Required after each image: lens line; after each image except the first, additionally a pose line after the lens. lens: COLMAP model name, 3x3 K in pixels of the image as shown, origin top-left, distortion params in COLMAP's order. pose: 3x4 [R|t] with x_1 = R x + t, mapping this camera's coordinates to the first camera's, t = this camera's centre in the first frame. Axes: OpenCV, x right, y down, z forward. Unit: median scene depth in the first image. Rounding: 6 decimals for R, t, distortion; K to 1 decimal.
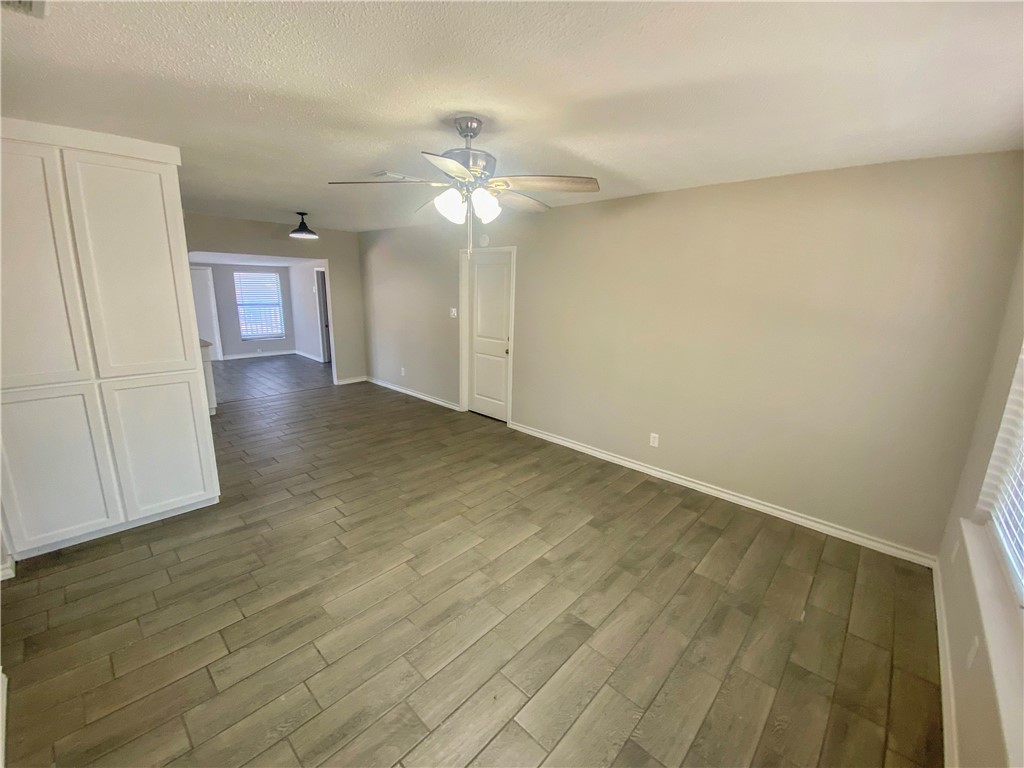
lens RADIAL K [[413.7, 0, 512.8], [0, 413.7, 380.8], [0, 0, 1]] dist [0.053049, -0.035965]
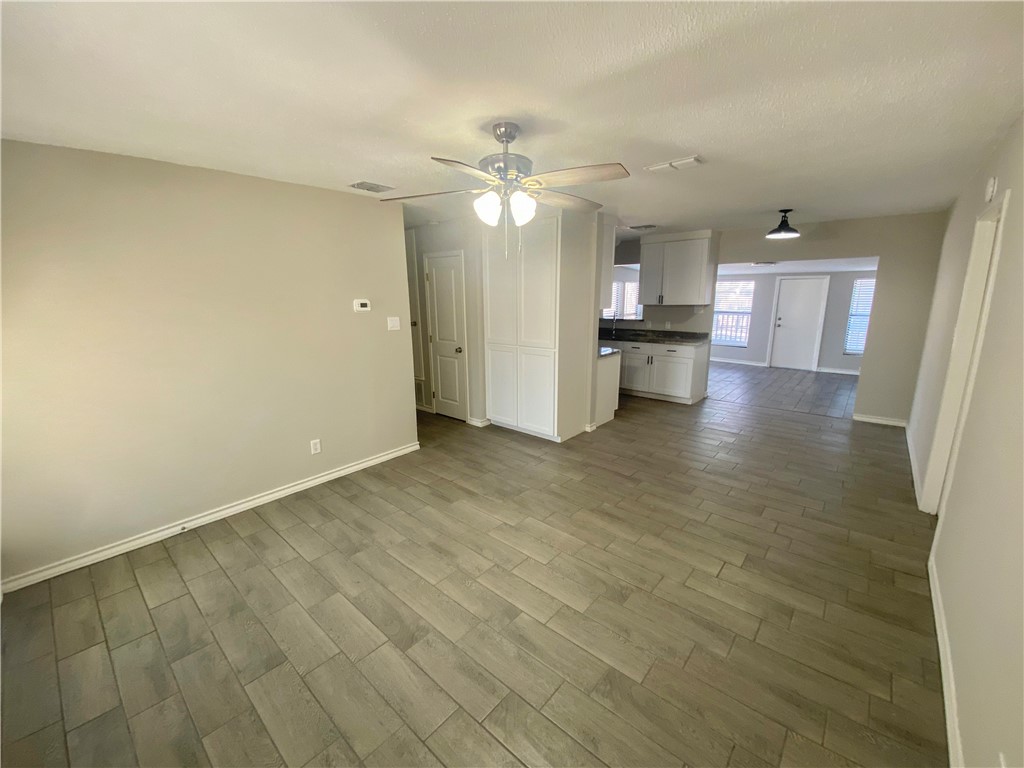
lens RADIAL K [[413.7, 0, 512.8], [0, 413.7, 380.8], [0, 0, 1]] dist [0.053049, -0.035965]
pose [[0.028870, 0.182949, -0.982698, 0.853525], [-0.208458, 0.962594, 0.173082, -0.169062], [0.977605, 0.199854, 0.065927, 0.889865]]
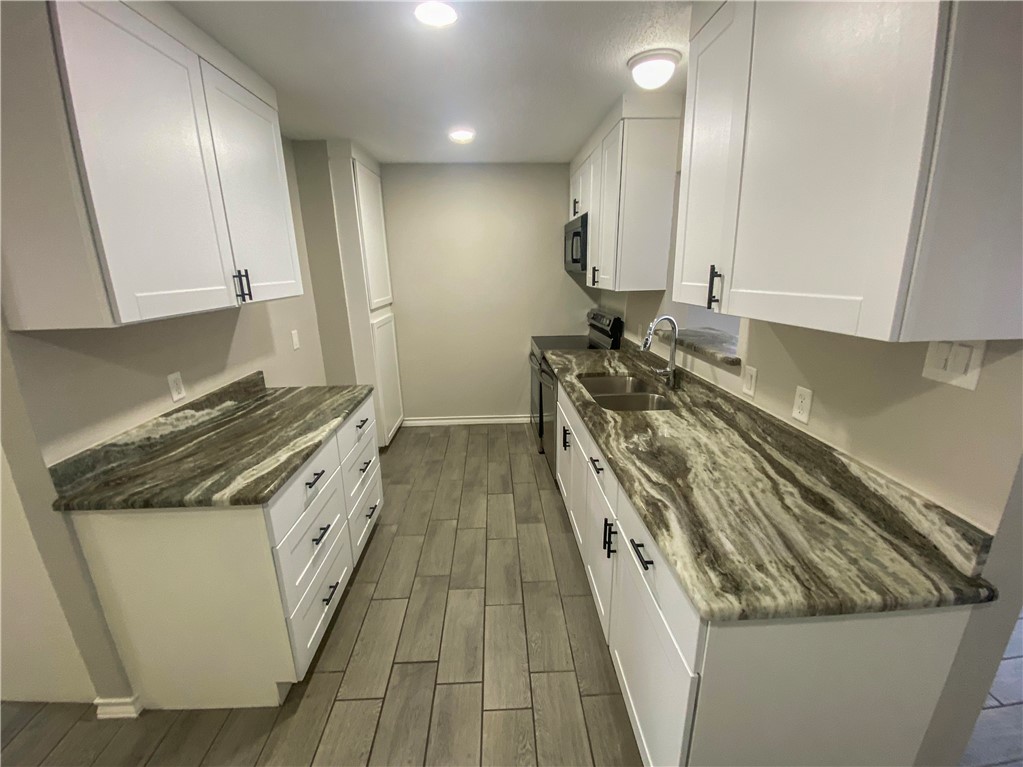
lens RADIAL K [[426.5, 0, 511.5], [0, 426.5, 383.5], [0, 0, 1]] dist [0.015181, -0.018383]
pose [[-0.706386, 0.176619, -0.685437, -1.130821], [-0.151588, 0.908154, 0.390228, -0.462705], [0.691404, 0.379556, -0.614734, 2.052171]]
